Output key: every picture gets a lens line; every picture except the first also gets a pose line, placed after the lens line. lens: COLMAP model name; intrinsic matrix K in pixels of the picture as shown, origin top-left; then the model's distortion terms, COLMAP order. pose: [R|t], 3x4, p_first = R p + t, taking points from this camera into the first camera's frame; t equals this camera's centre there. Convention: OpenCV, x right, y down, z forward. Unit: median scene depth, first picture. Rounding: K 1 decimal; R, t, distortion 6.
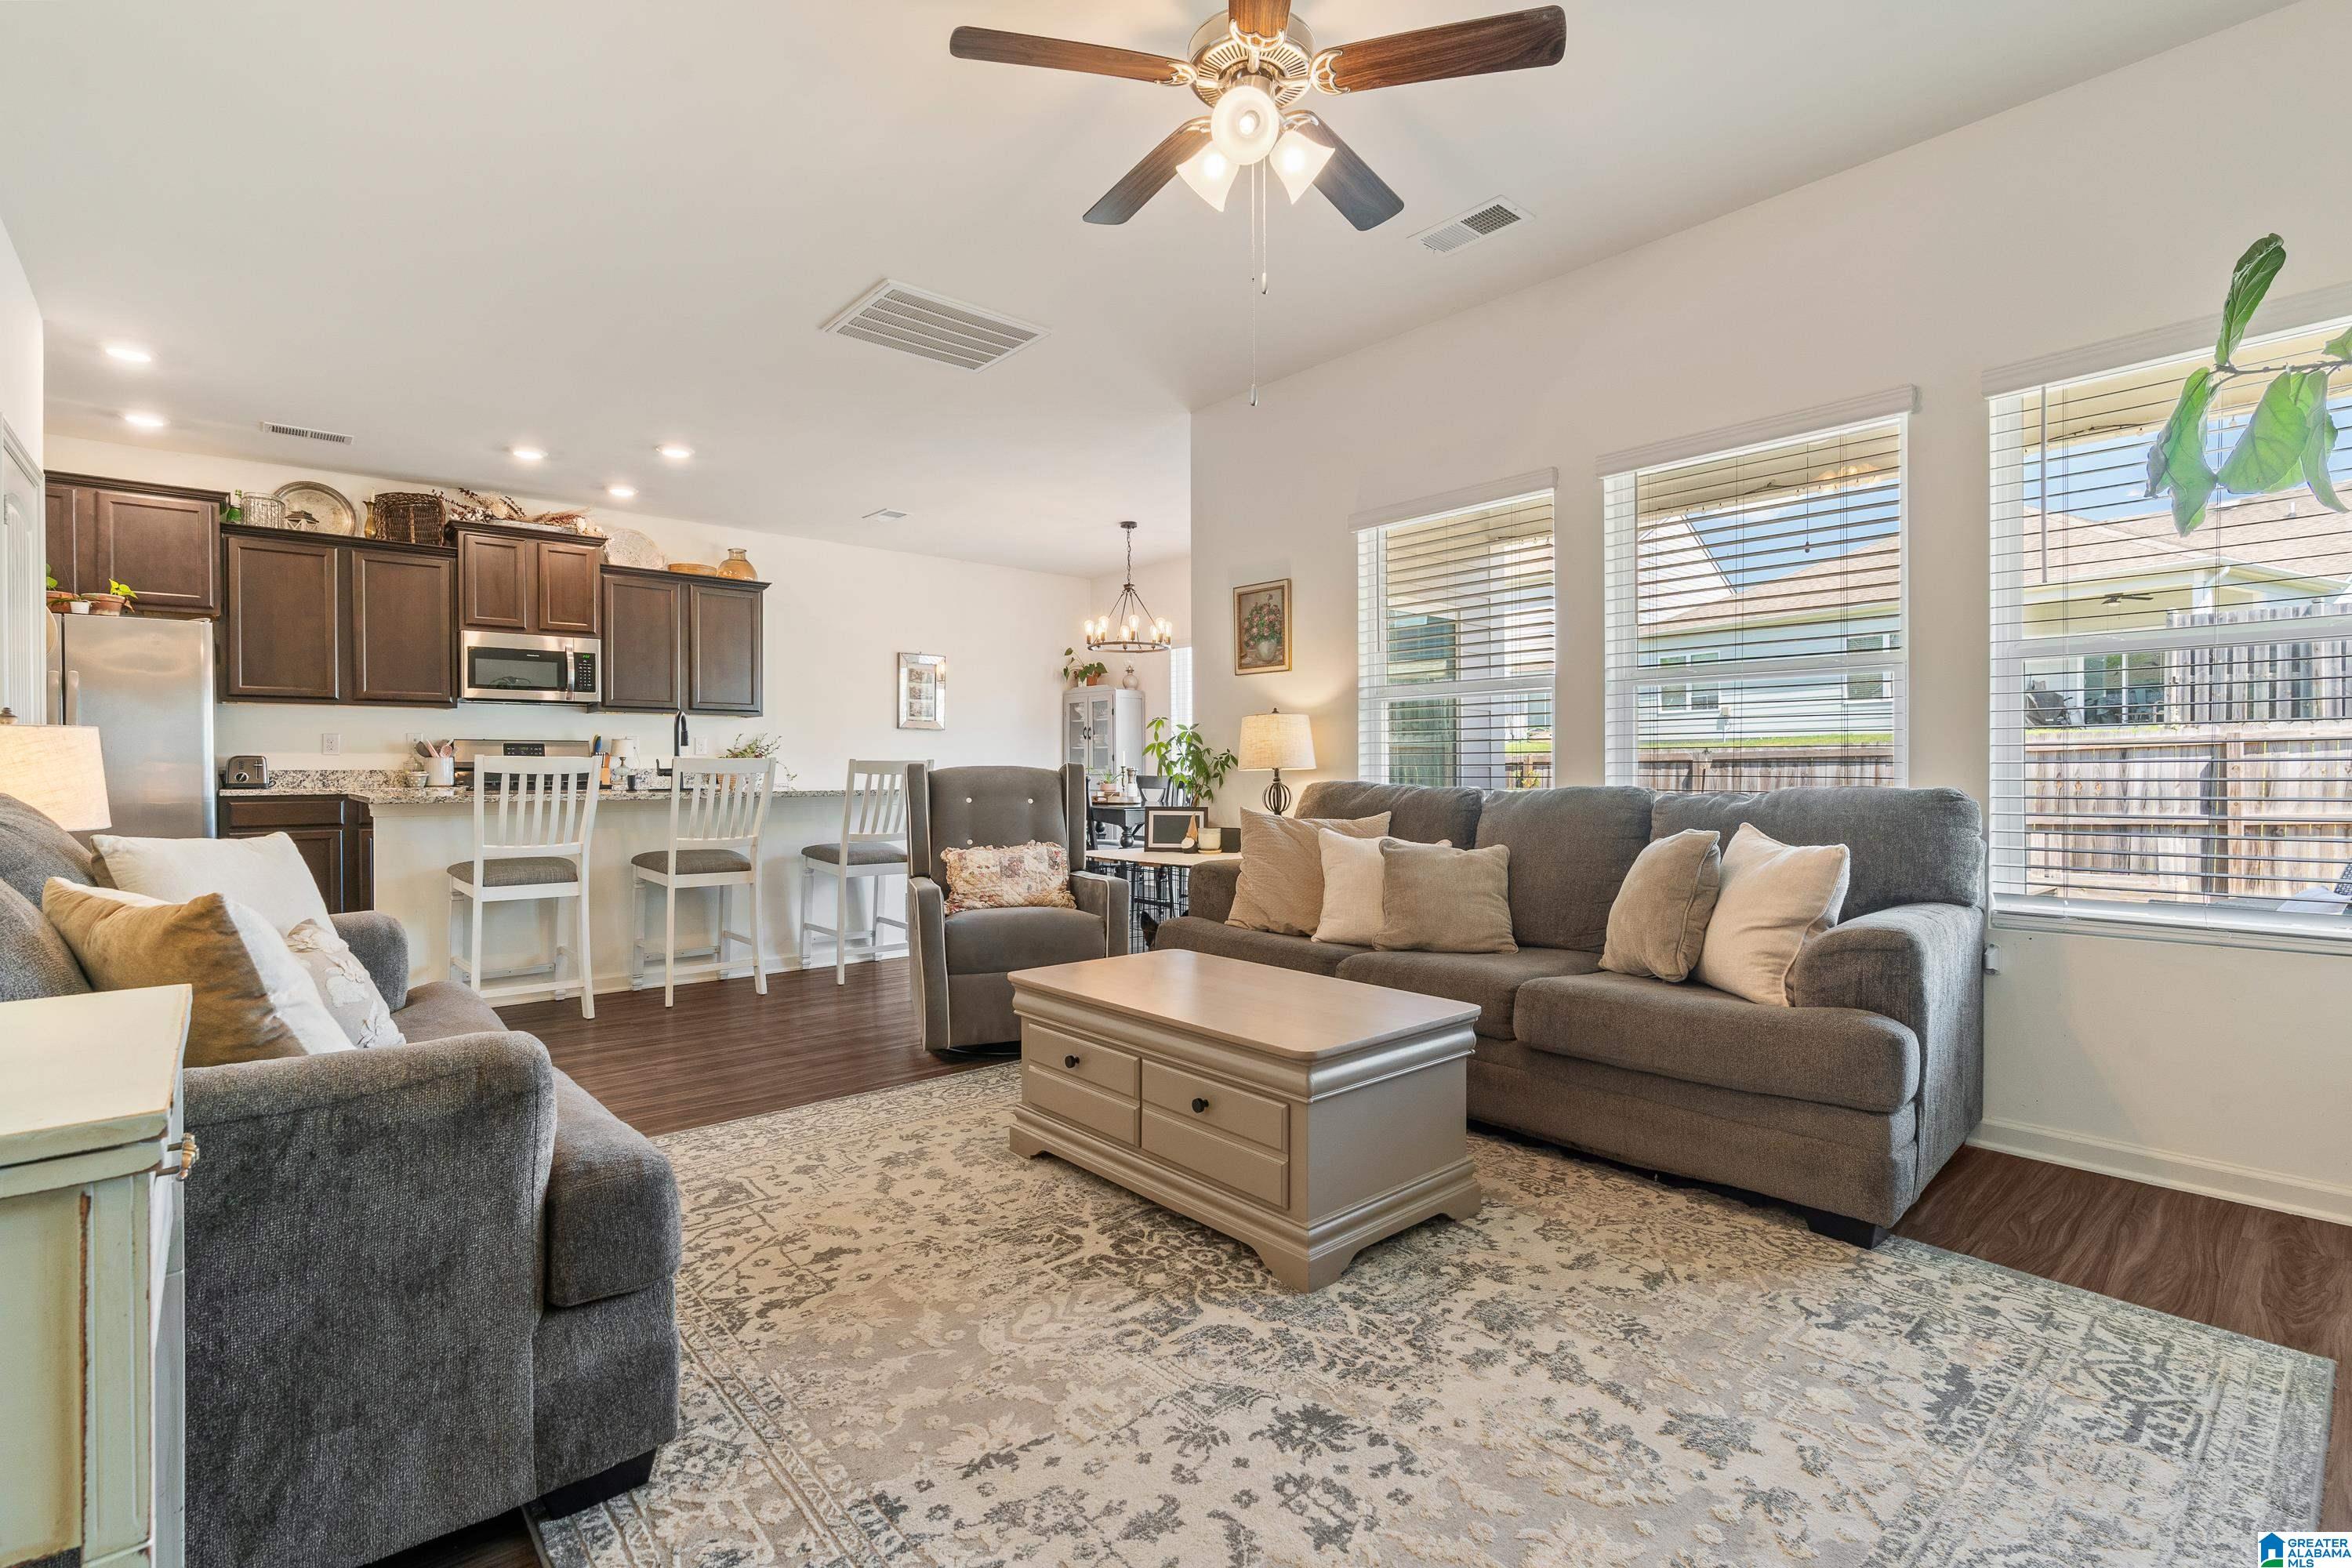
lens RADIAL K [[1080.4, 0, 1174.1], [0, 1080.4, 775.9], [0, 0, 1]] dist [-0.009712, 0.000161]
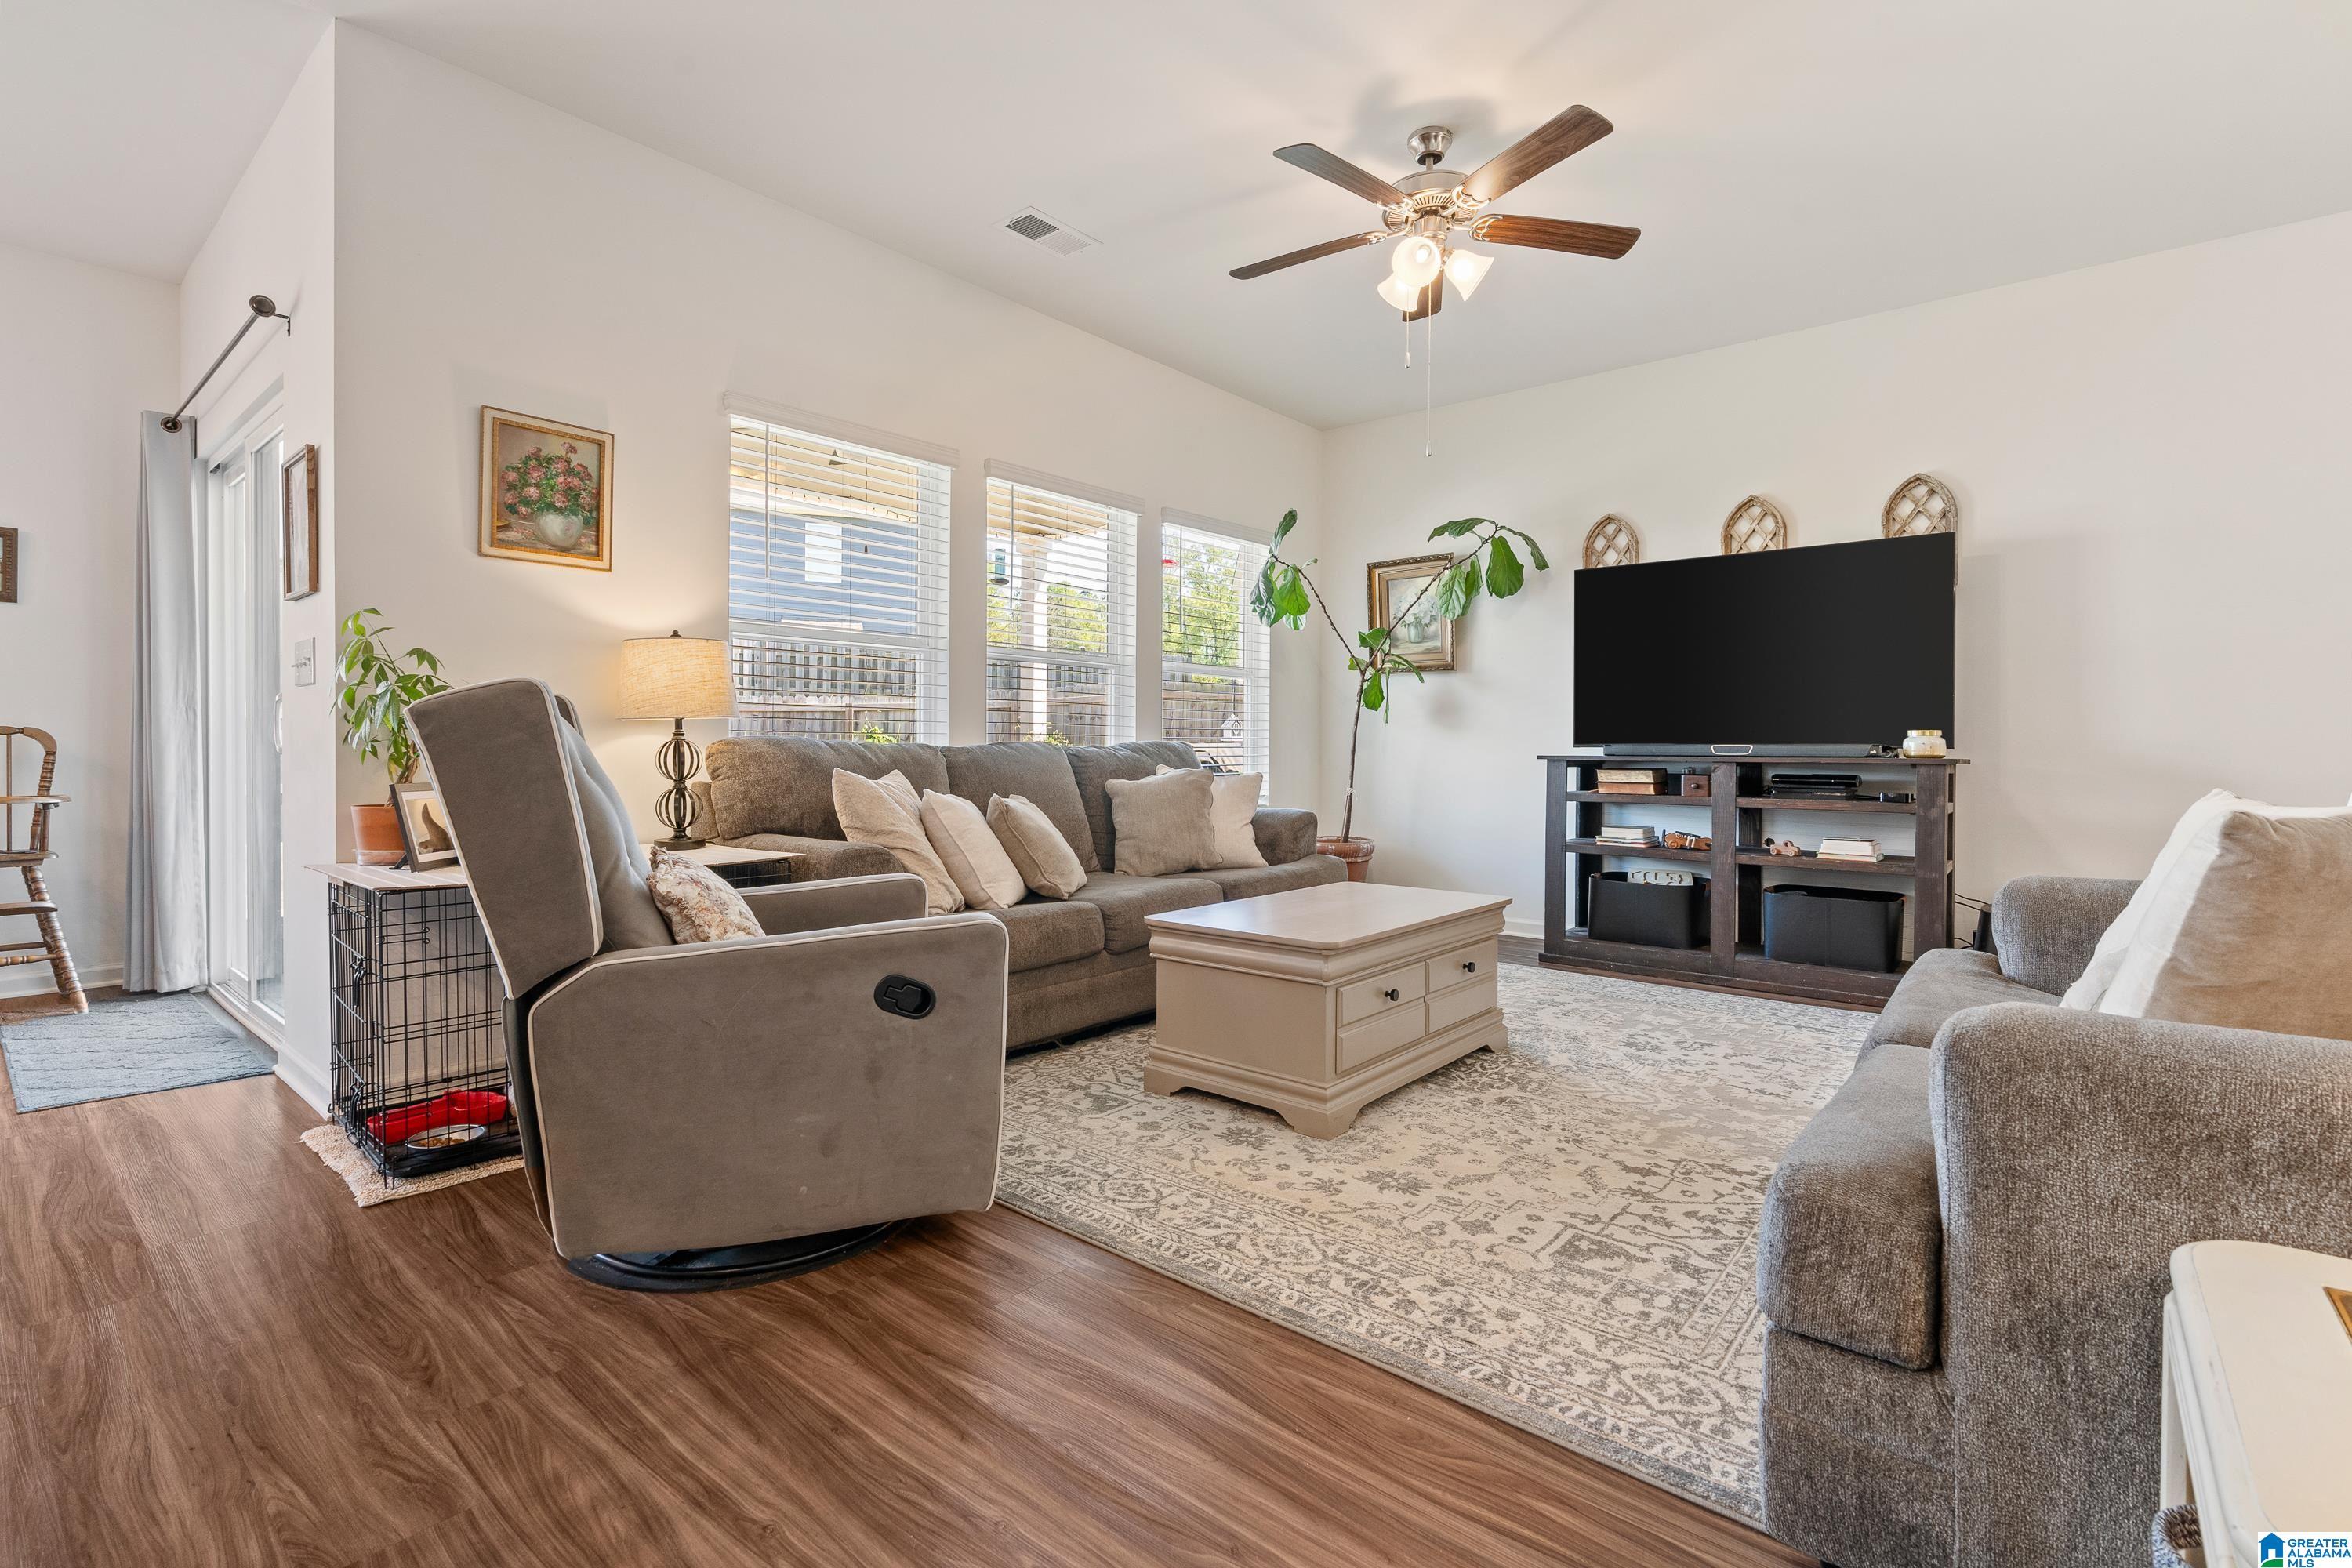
lens RADIAL K [[1080.4, 0, 1169.3], [0, 1080.4, 765.3], [0, 0, 1]] dist [-0.009712, 0.000161]
pose [[-0.151407, -0.017163, 0.988322, -1.151294], [0.001655, 0.999843, 0.017617, 0.021741], [-0.988470, 0.004303, -0.151355, 1.438403]]
